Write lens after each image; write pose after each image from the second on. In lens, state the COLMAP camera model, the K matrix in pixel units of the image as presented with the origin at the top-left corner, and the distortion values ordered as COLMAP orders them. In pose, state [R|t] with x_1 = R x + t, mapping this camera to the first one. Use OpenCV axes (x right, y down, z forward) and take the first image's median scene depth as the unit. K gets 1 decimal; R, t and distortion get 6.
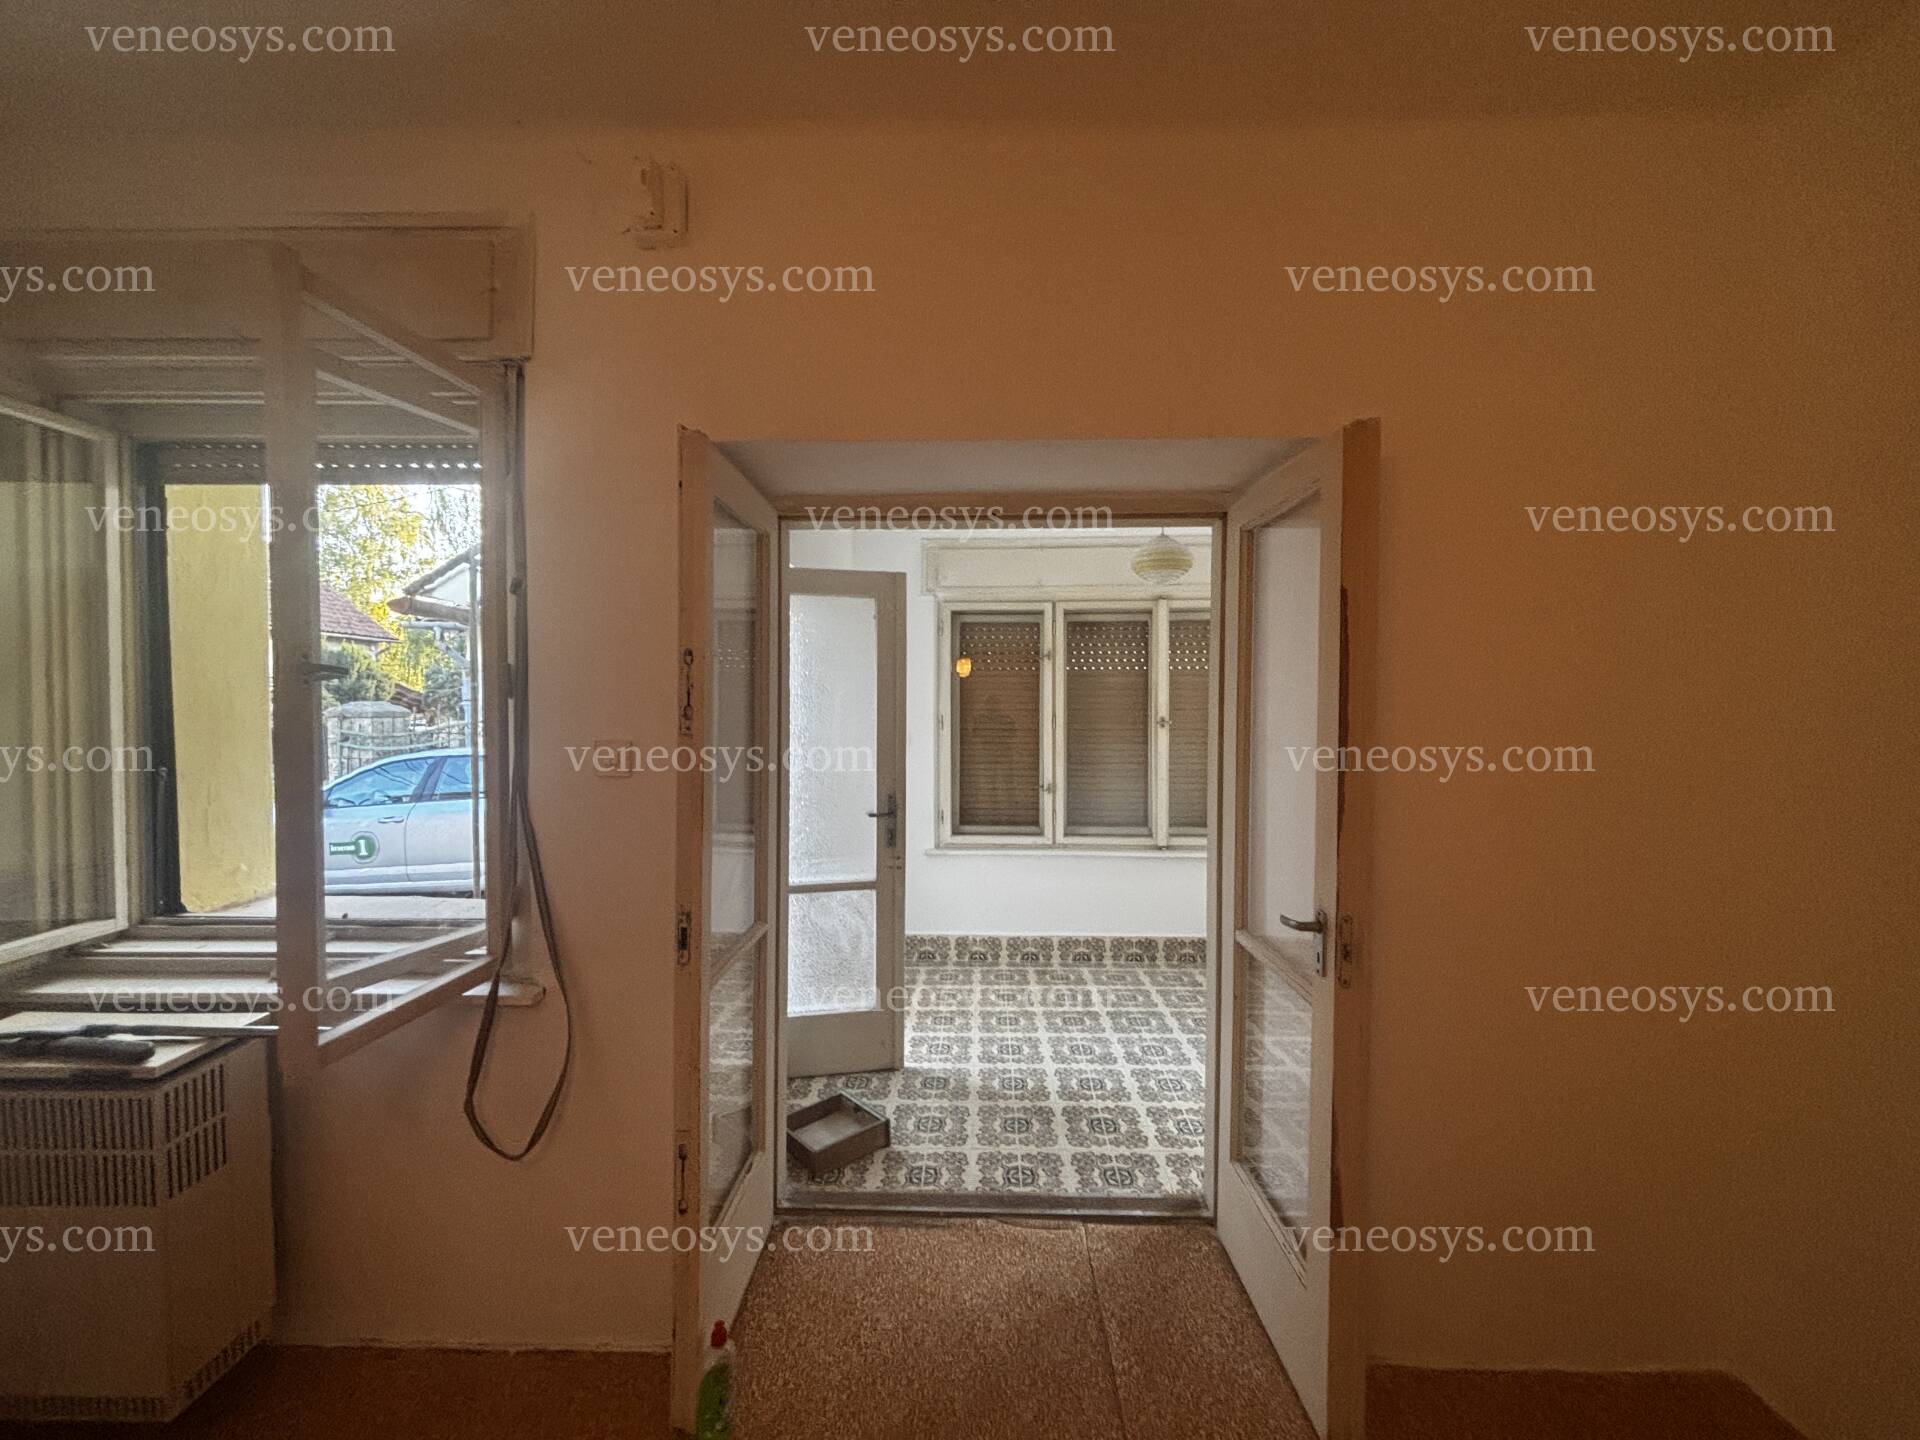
lens RADIAL K [[759.0, 0, 960.8], [0, 759.0, 707.9], [0, 0, 1]] dist [0.000196, 0.000054]
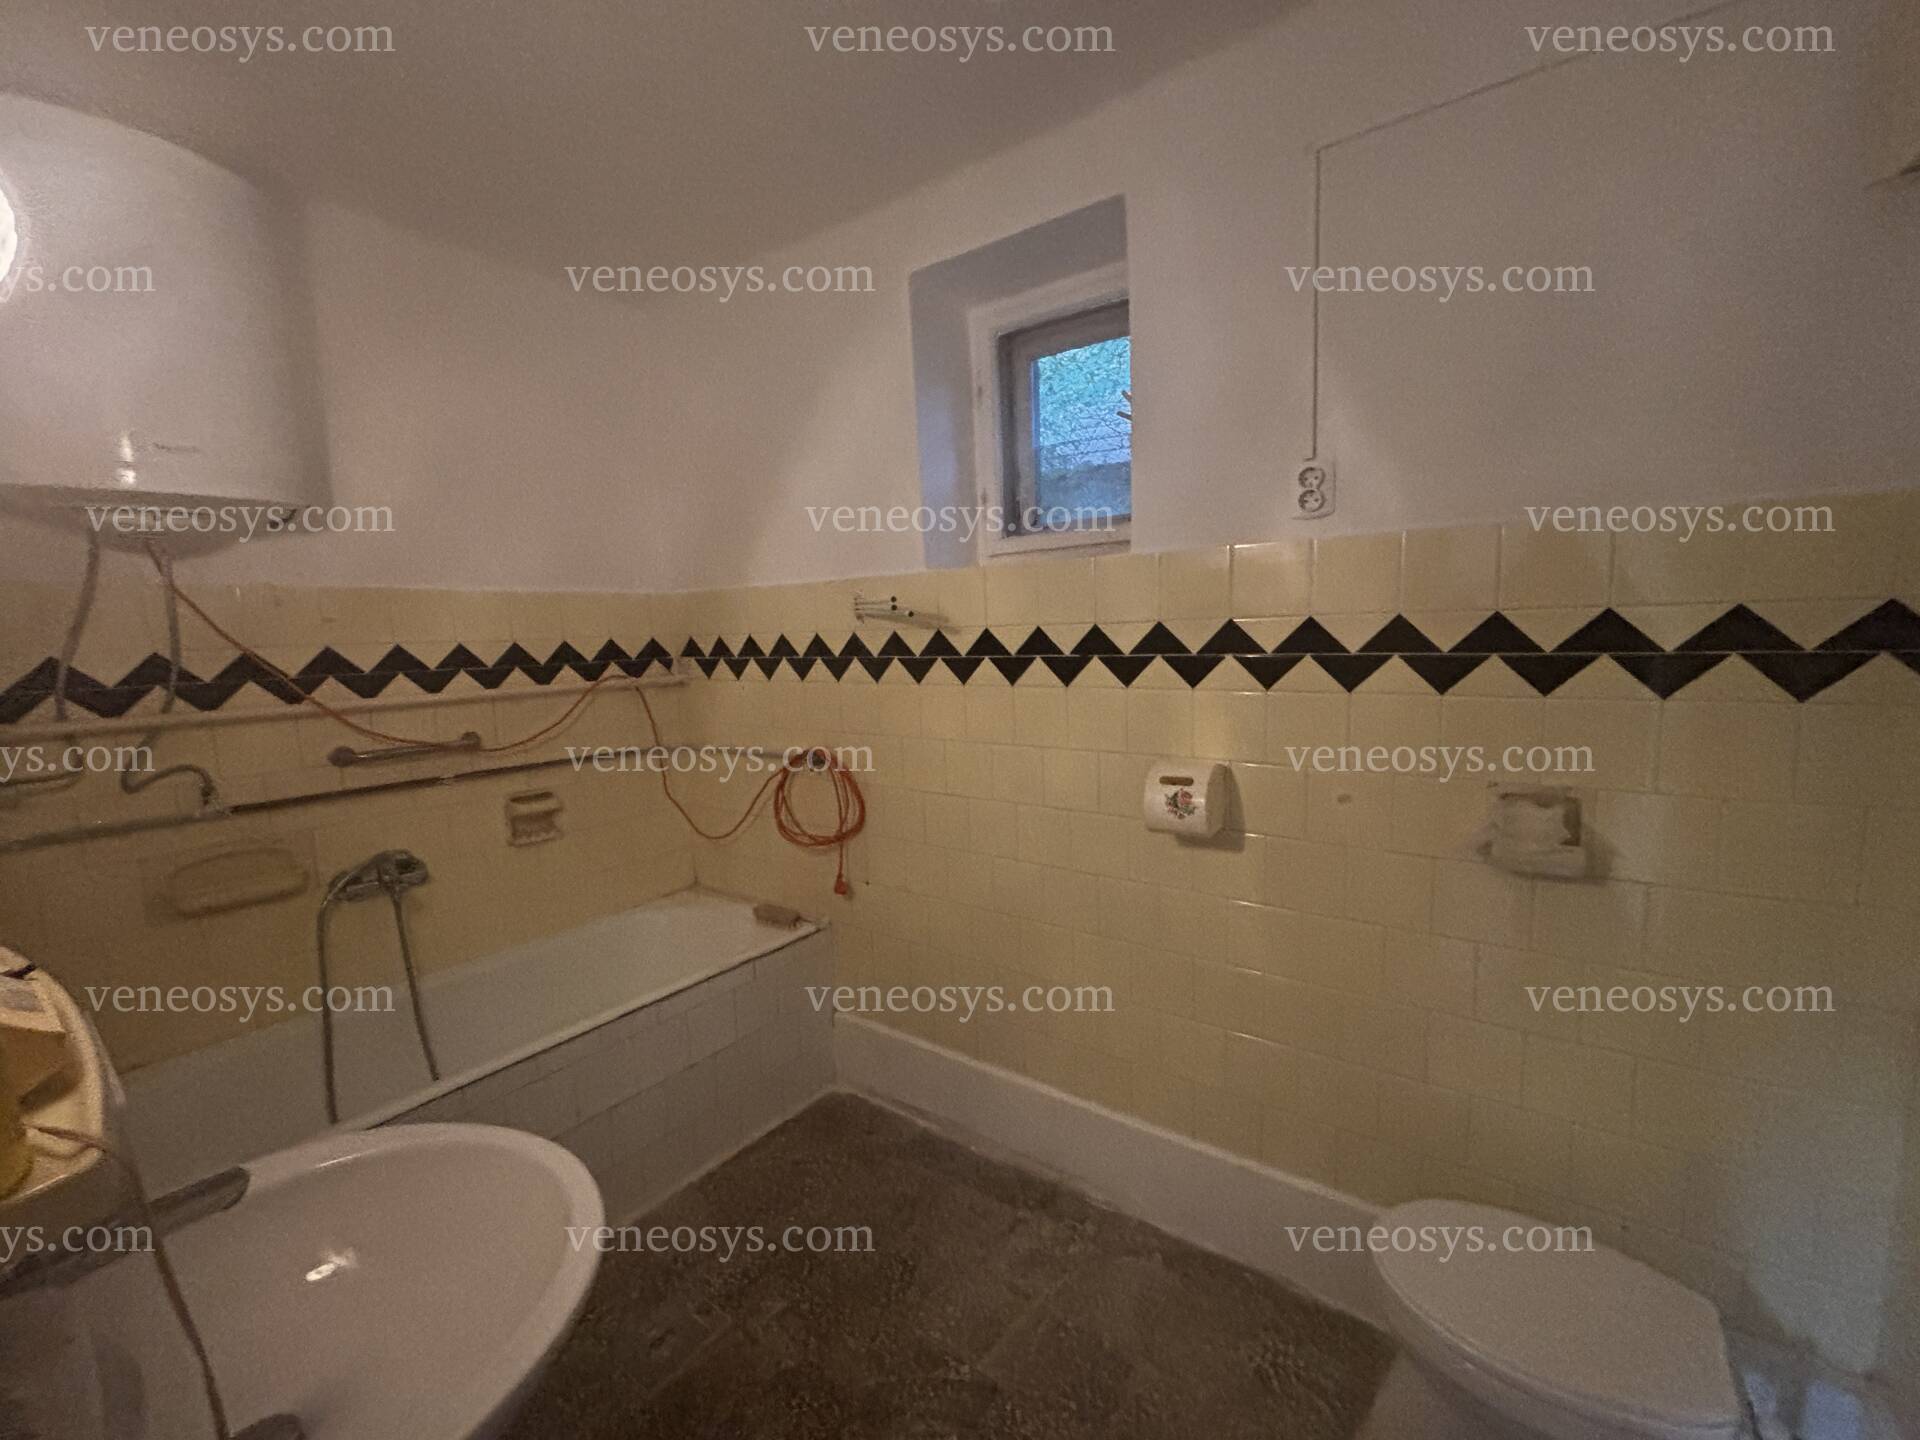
lens RADIAL K [[759.0, 0, 960.8], [0, 759.0, 707.9], [0, 0, 1]] dist [0.000196, 0.000054]
pose [[0.999999, 0.000569, -0.001195, 0.950388], [-0.000569, 1.000000, -0.000061, 0.000158], [0.001195, 0.000062, 0.999999, 0.000264]]
